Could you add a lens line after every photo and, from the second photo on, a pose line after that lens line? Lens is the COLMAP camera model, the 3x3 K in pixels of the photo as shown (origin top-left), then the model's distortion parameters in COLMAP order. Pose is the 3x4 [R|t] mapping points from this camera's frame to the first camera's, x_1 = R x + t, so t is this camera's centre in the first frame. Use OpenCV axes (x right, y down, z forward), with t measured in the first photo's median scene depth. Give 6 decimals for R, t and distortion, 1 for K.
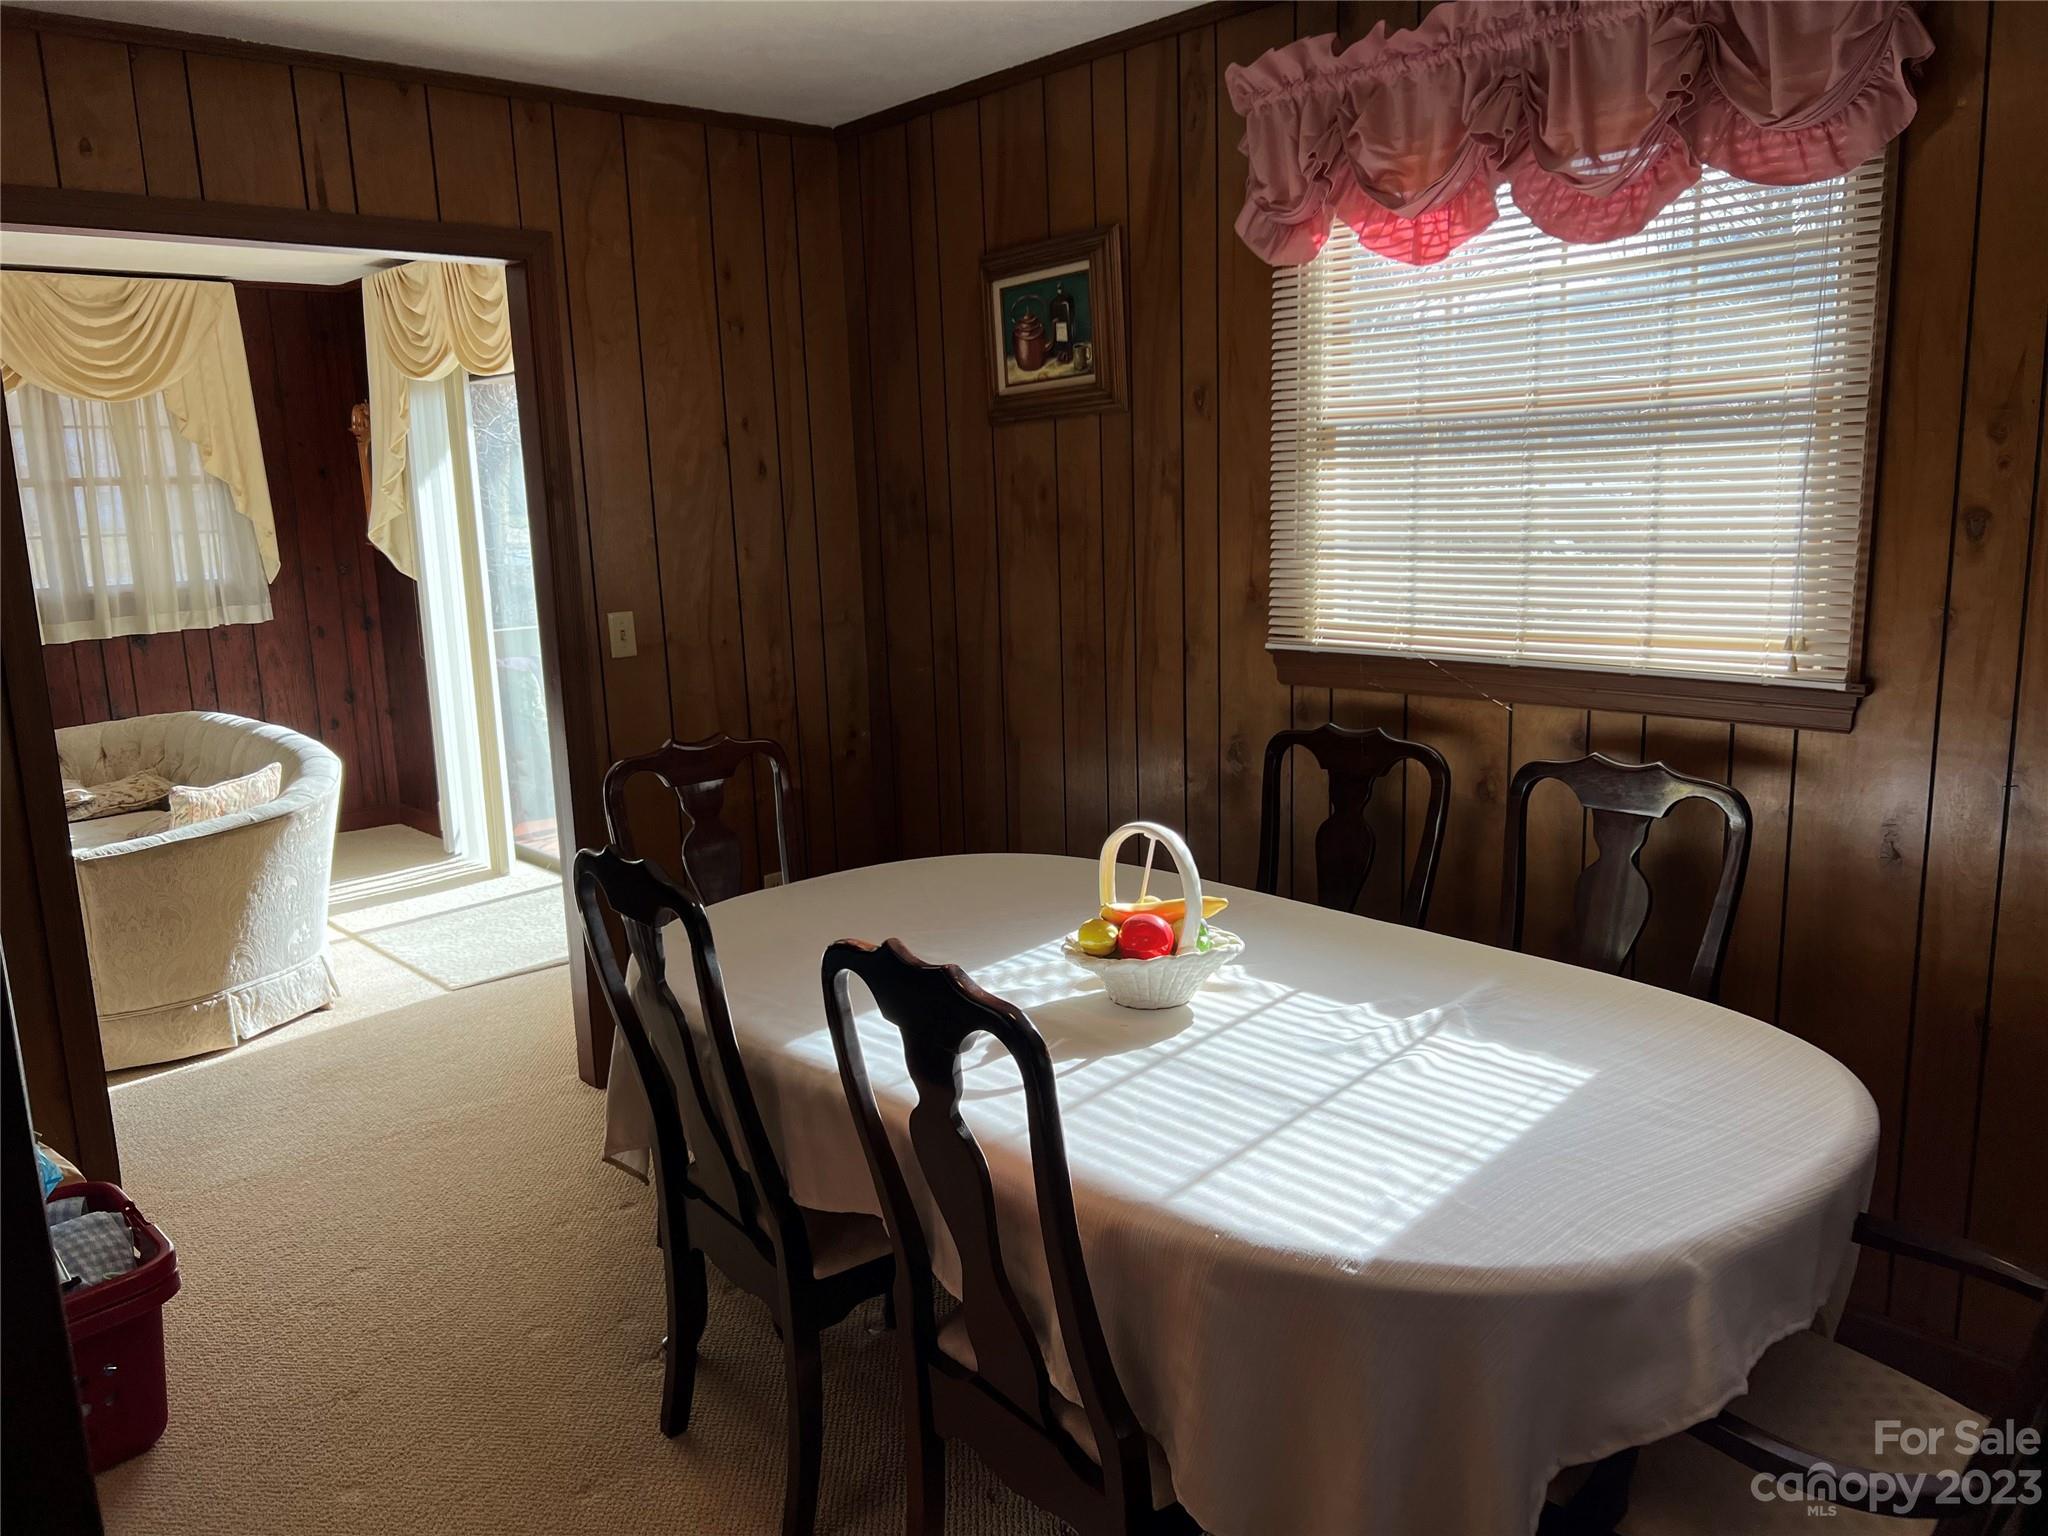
lens RADIAL K [[1544.0, 0, 1013.9], [0, 1544.0, 769.7], [0, 0, 1]] dist [0.032065, -0.044072]
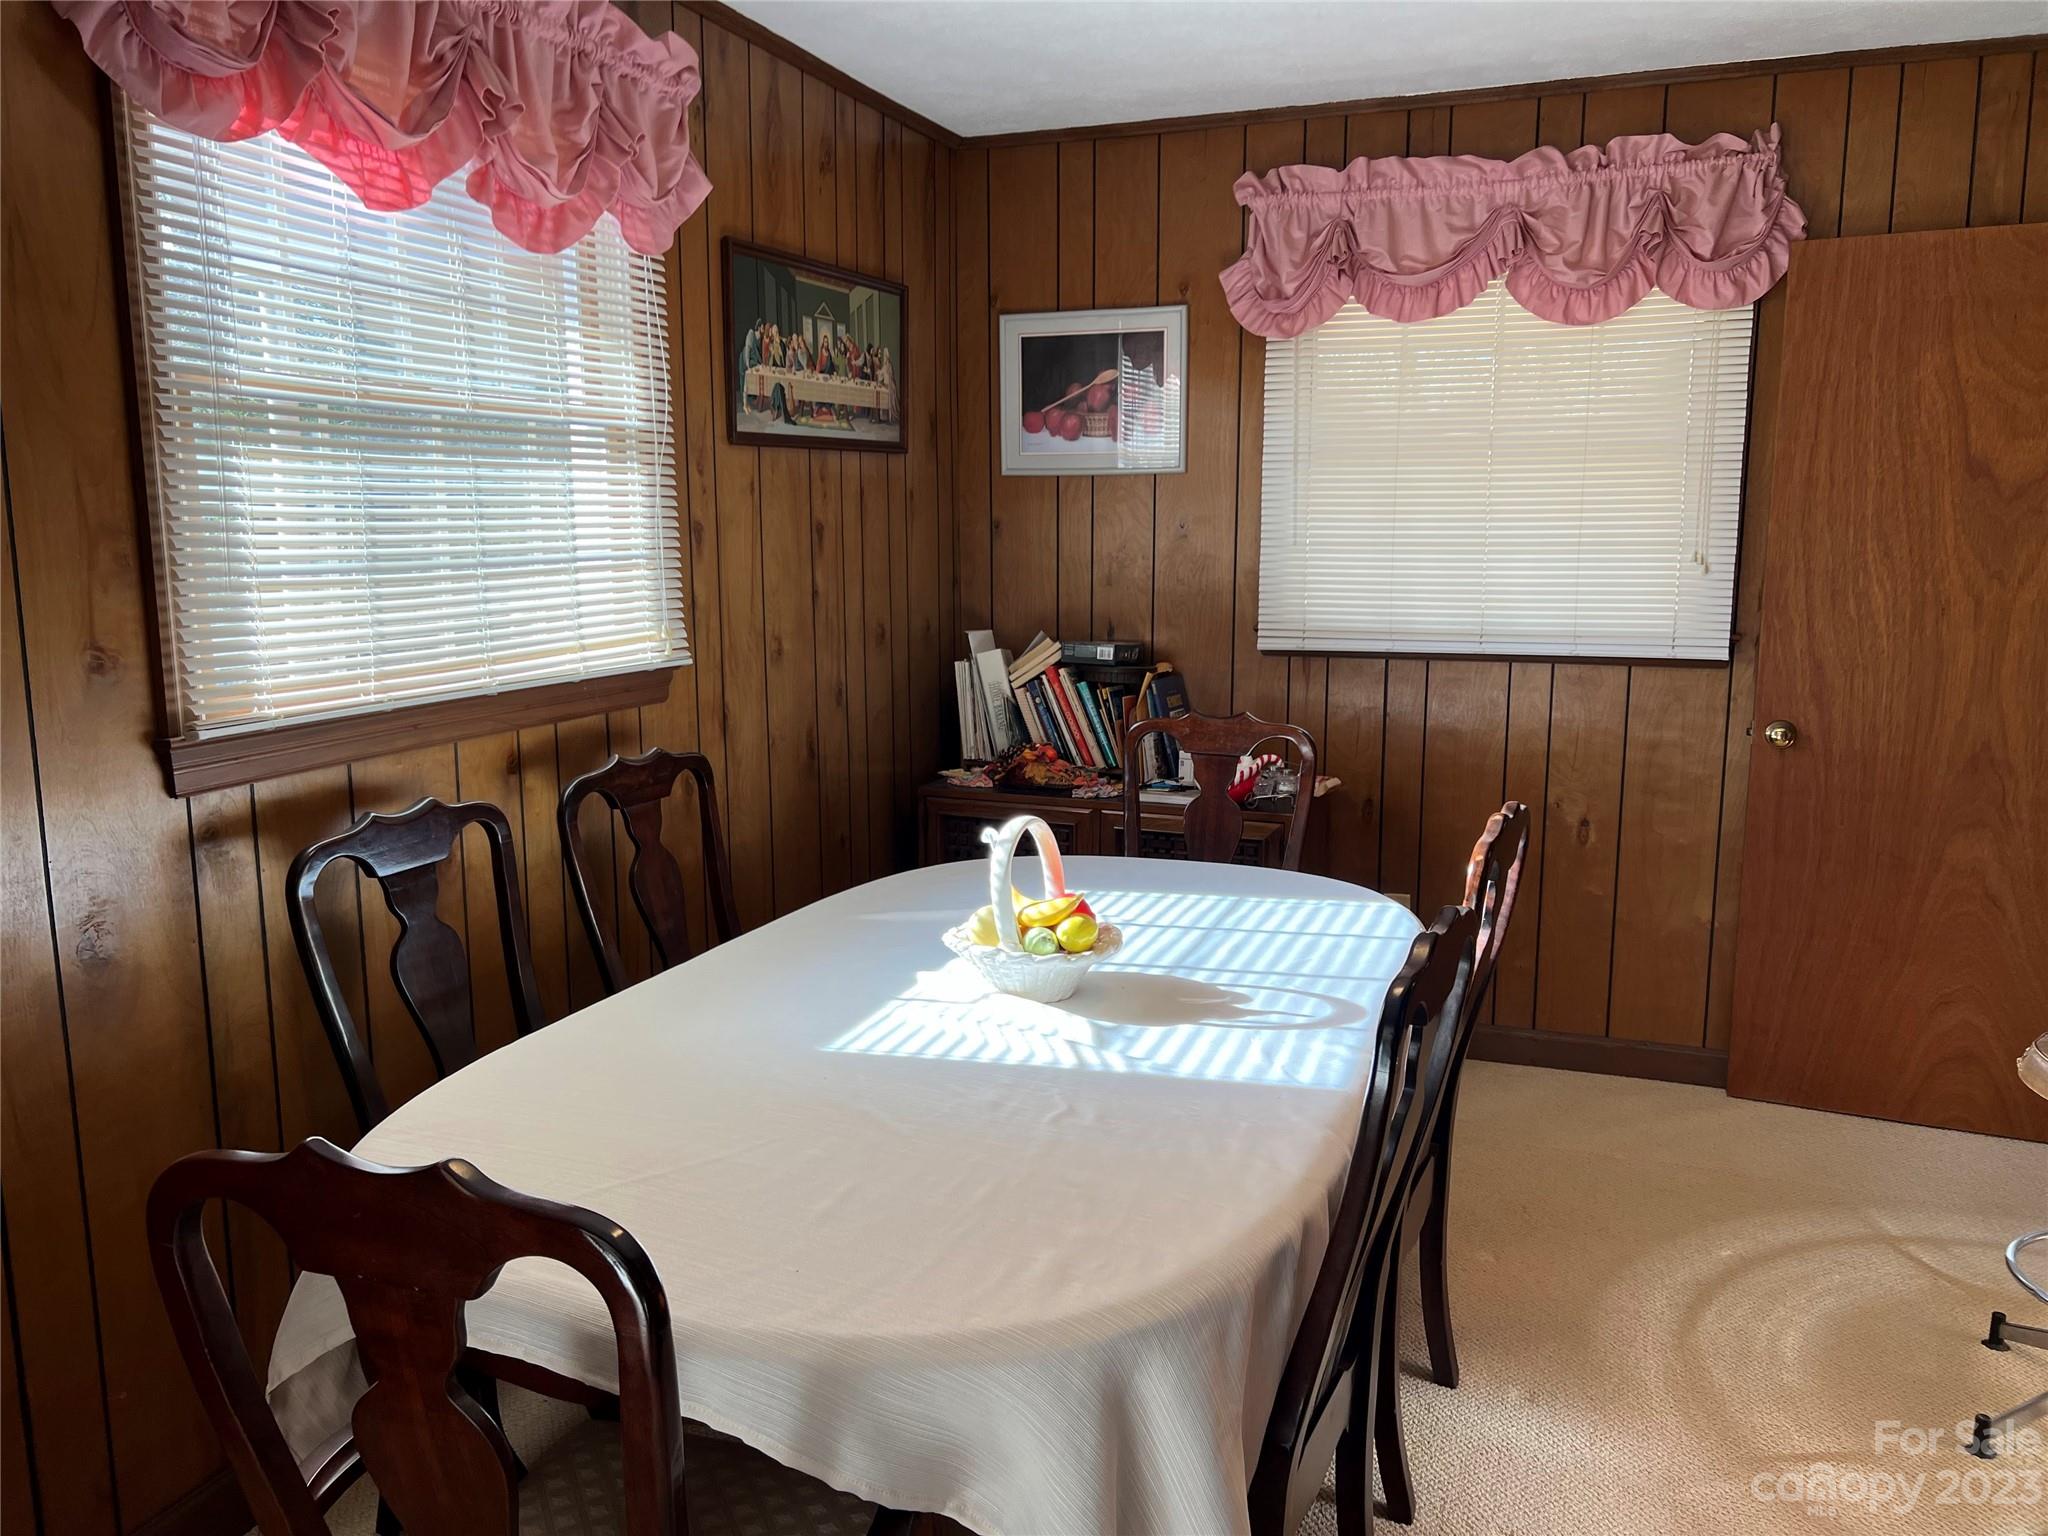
lens RADIAL K [[1544.0, 0, 1013.9], [0, 1544.0, 769.7], [0, 0, 1]] dist [0.032065, -0.044072]
pose [[-0.456661, -0.108024, 0.883058, -0.853237], [0.180801, 0.960617, 0.211010, -0.222398], [-0.871075, 0.256018, -0.419146, 1.562161]]
